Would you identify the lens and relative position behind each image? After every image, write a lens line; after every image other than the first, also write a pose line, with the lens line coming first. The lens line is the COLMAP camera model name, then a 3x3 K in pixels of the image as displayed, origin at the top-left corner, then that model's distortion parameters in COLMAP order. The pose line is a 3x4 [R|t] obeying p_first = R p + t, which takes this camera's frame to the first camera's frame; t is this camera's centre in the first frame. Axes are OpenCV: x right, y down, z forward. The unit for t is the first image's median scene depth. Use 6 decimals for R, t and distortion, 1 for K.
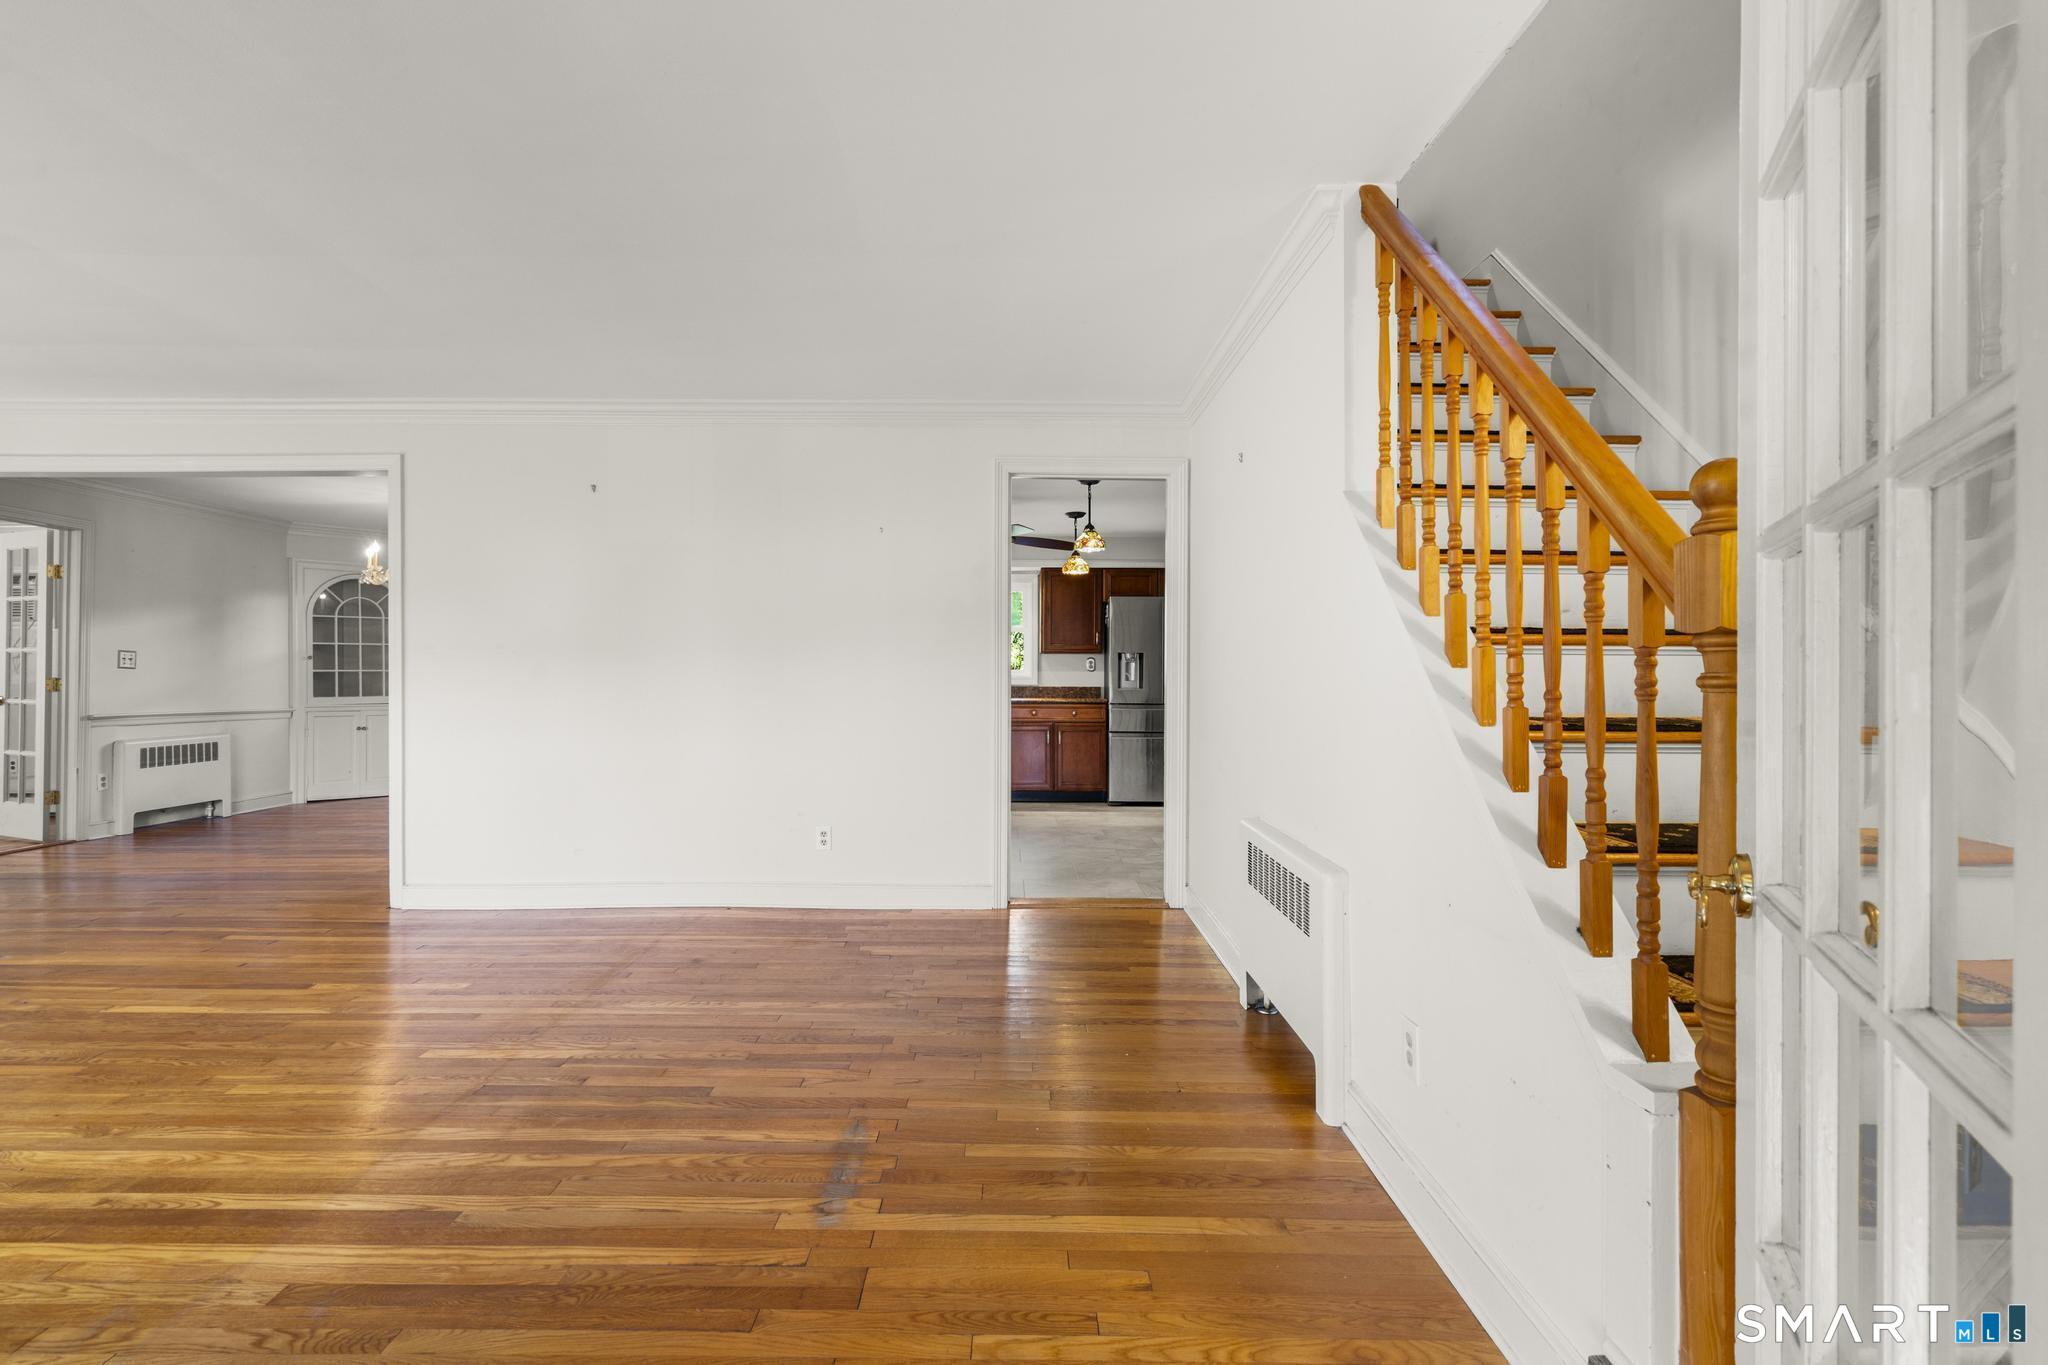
lens RADIAL K [[922.1, 0, 1024.0], [0, 922.1, 682.5], [0, 0, 1]] dist [-0.000776, 0.000624]
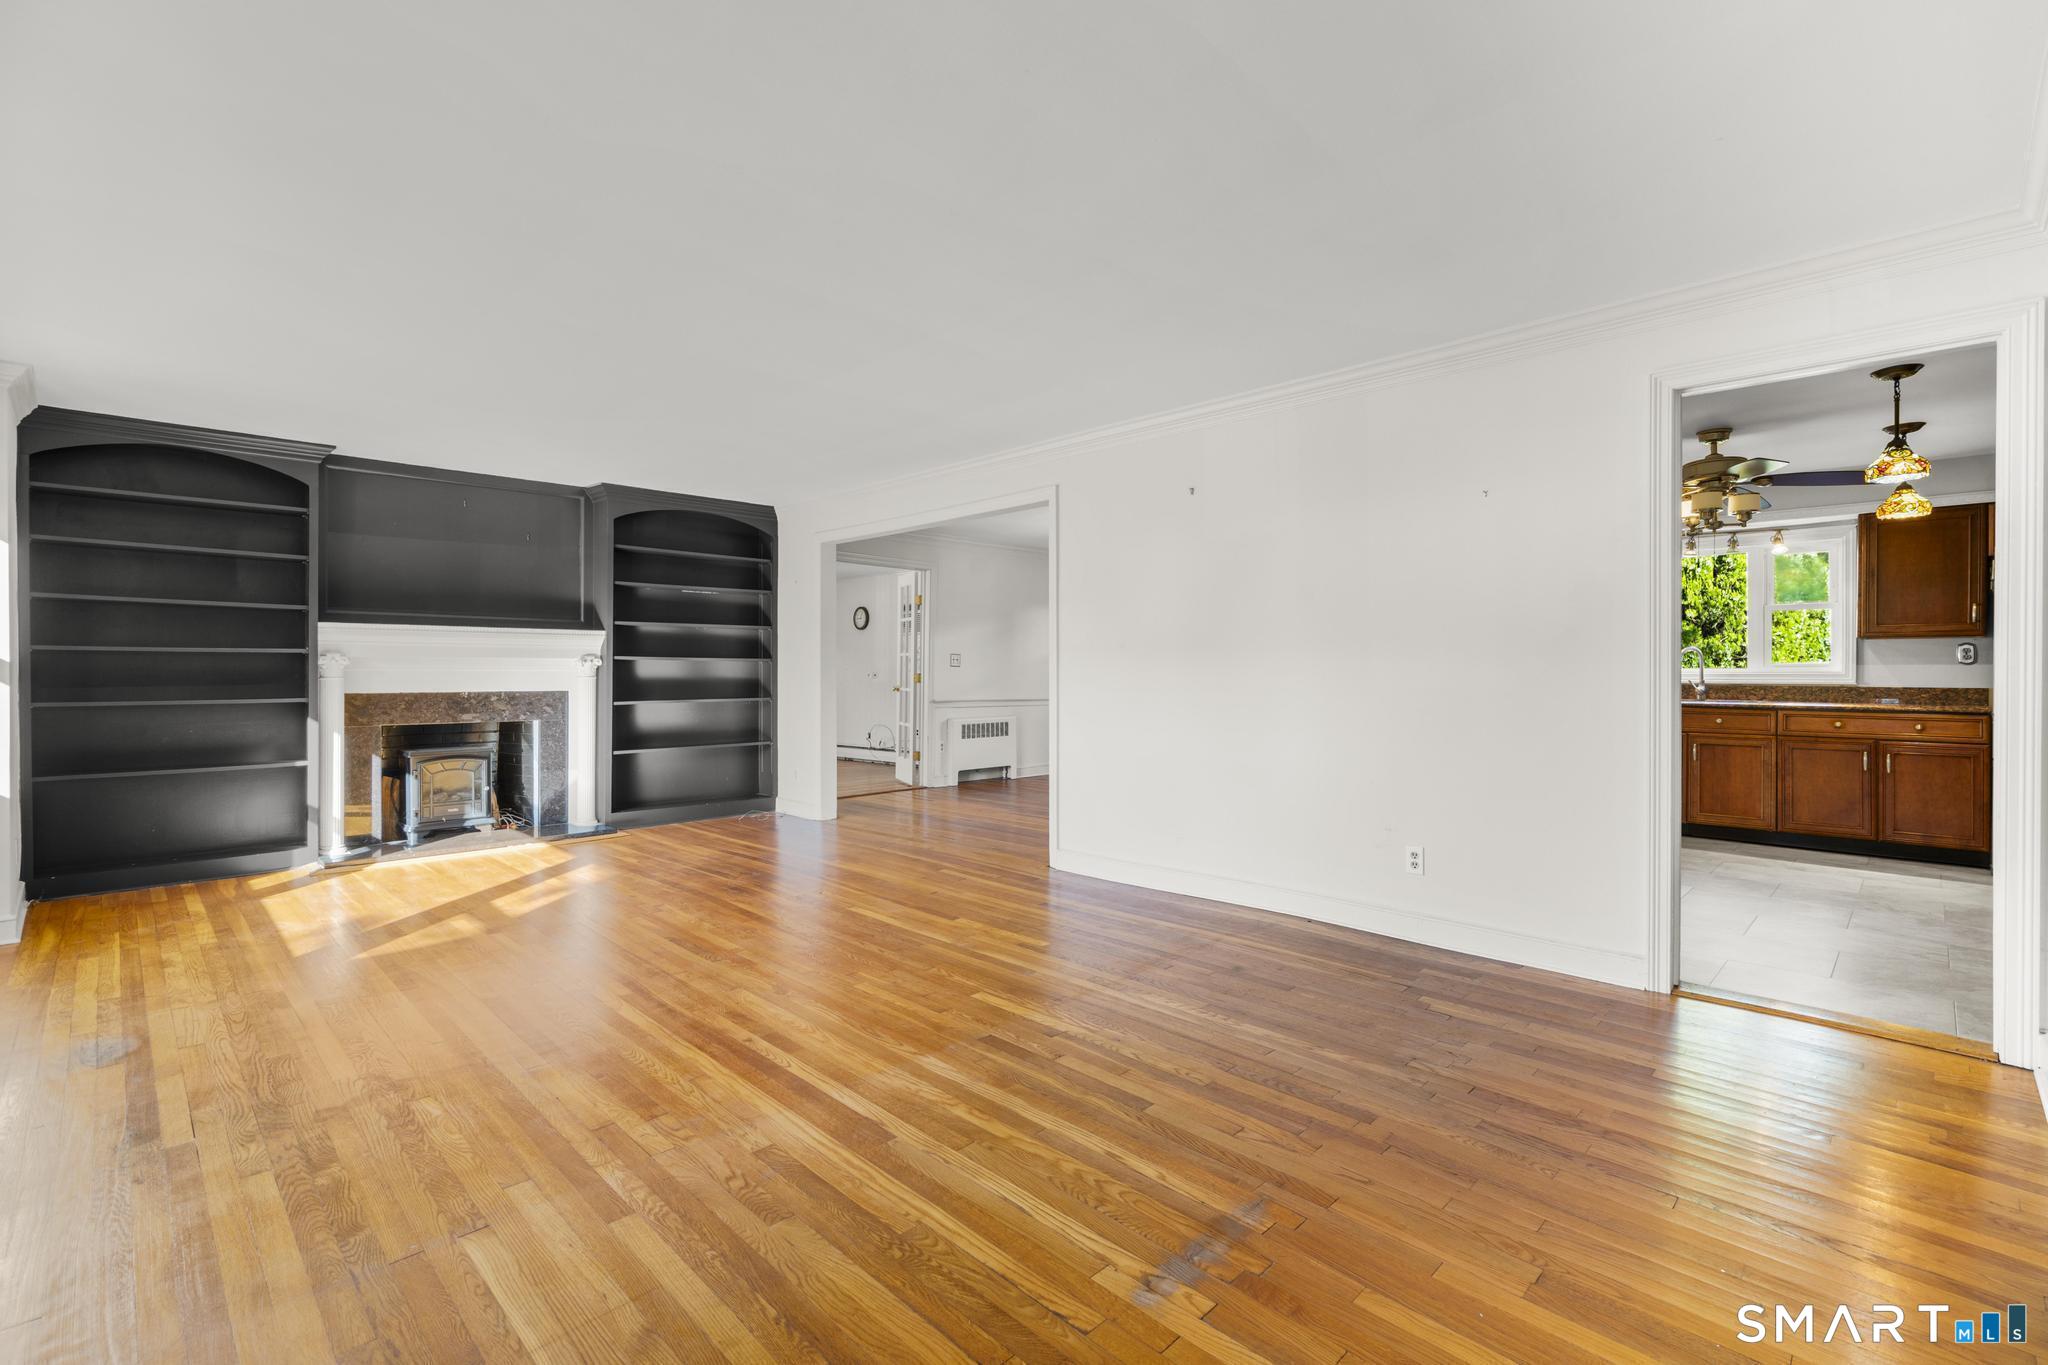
lens RADIAL K [[927.7, 0, 1019.3], [0, 927.7, 670.6], [0, 0, 1]] dist [-0.007430, 0.000383]
pose [[0.697699, -0.001771, -0.716389, 0.224375], [-0.004232, 0.999969, -0.006594, -0.001076], [0.716378, 0.007633, 0.697670, 0.205129]]
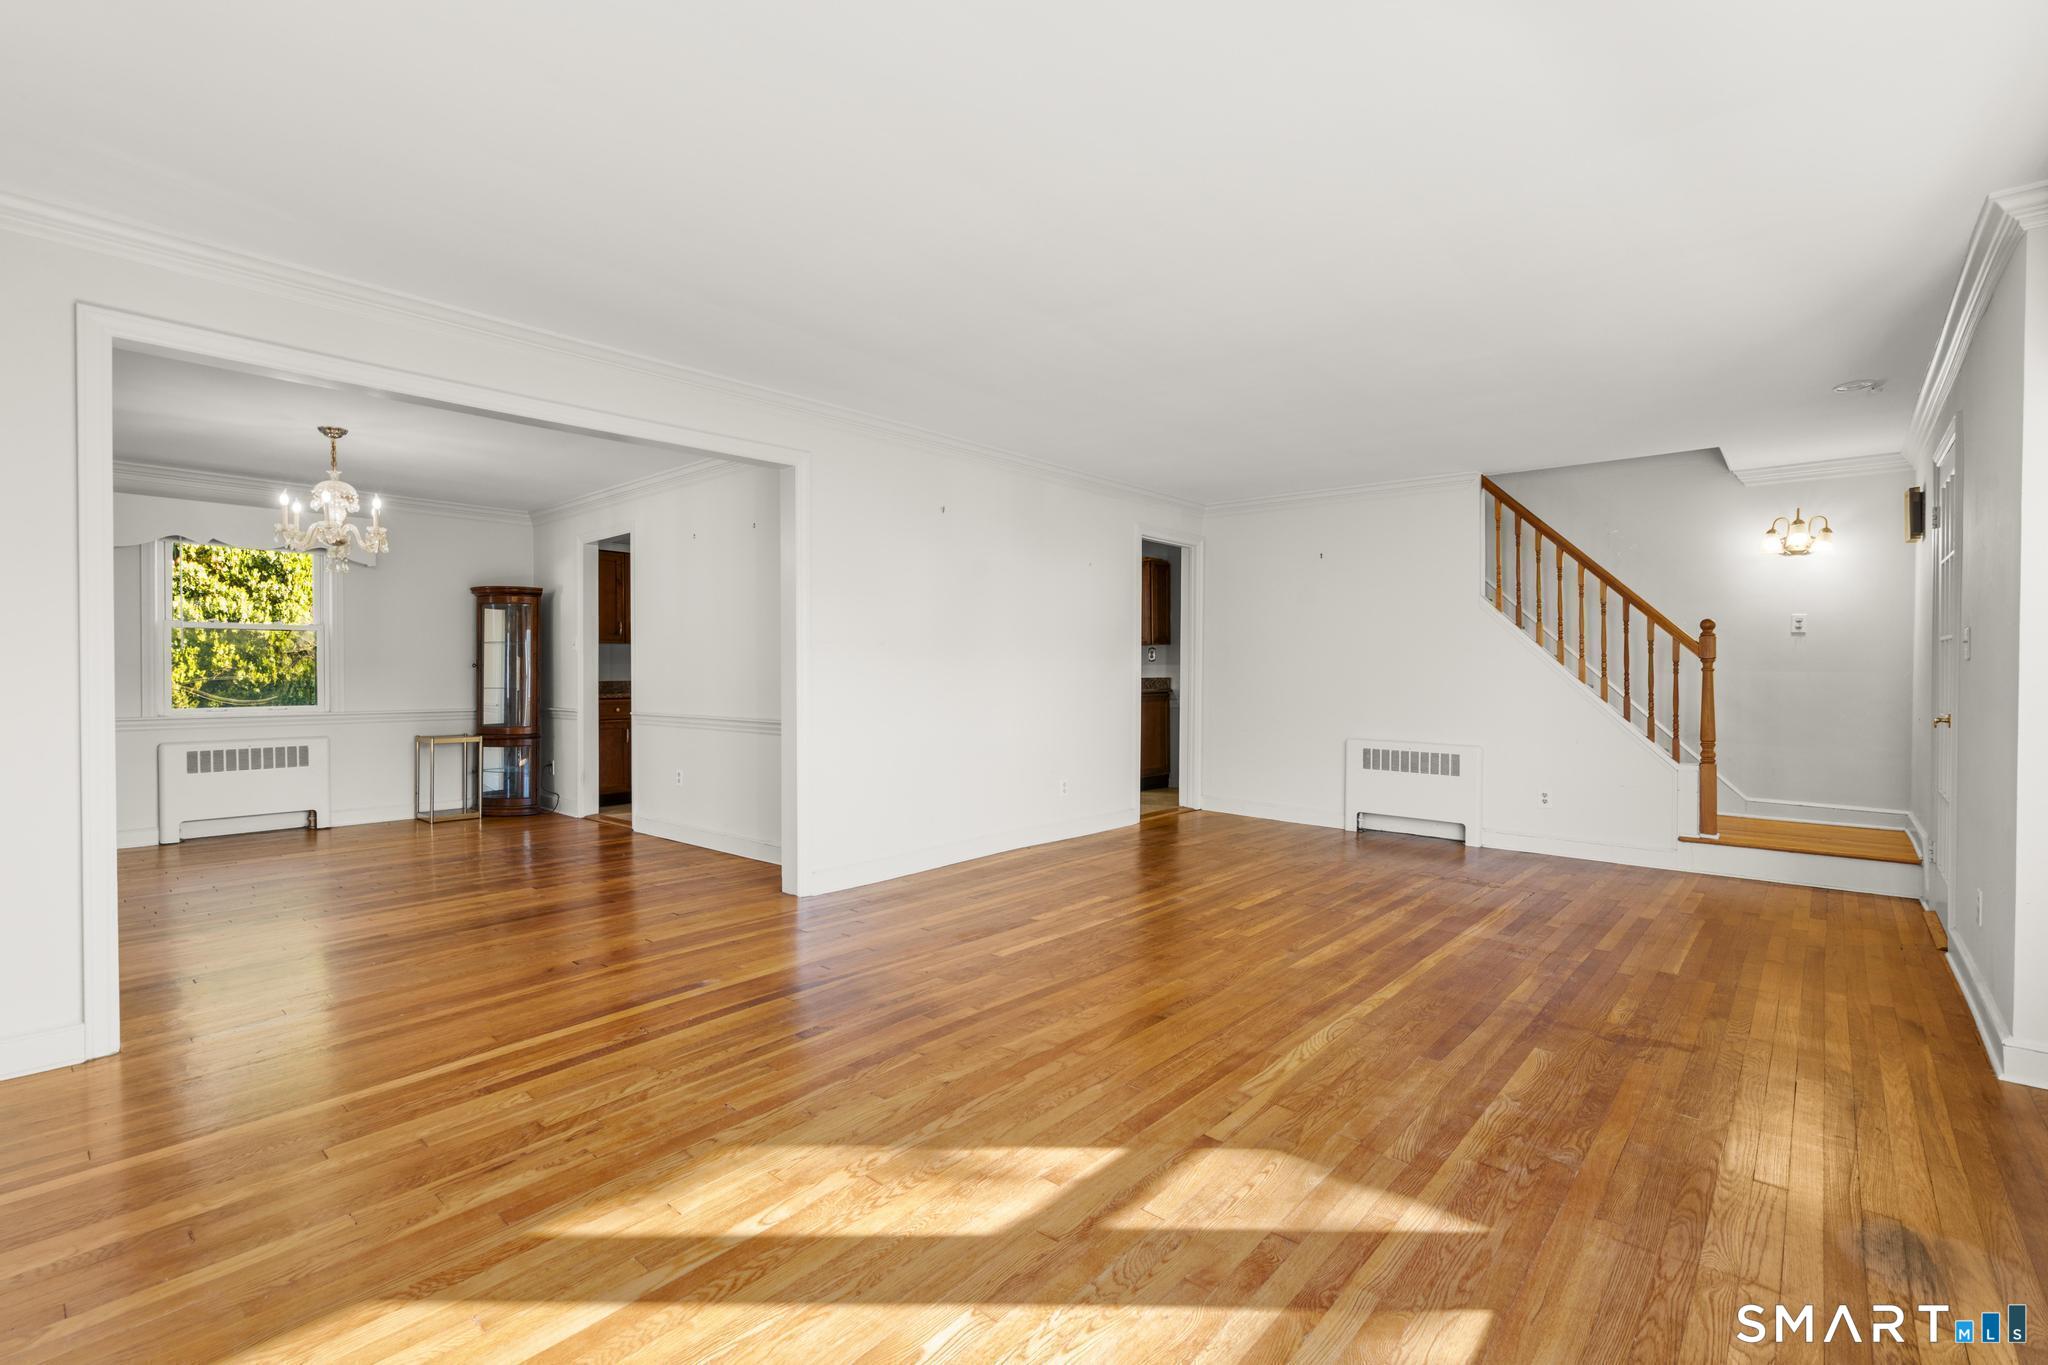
lens RADIAL K [[922.1, 0, 1024.0], [0, 922.1, 682.5], [0, 0, 1]] dist [-0.000776, 0.000624]
pose [[0.660319, -0.013665, 0.750861, -1.973554], [0.009808, 0.999906, 0.009572, 0.002299], [-0.750921, 0.001043, 0.660391, 0.229649]]
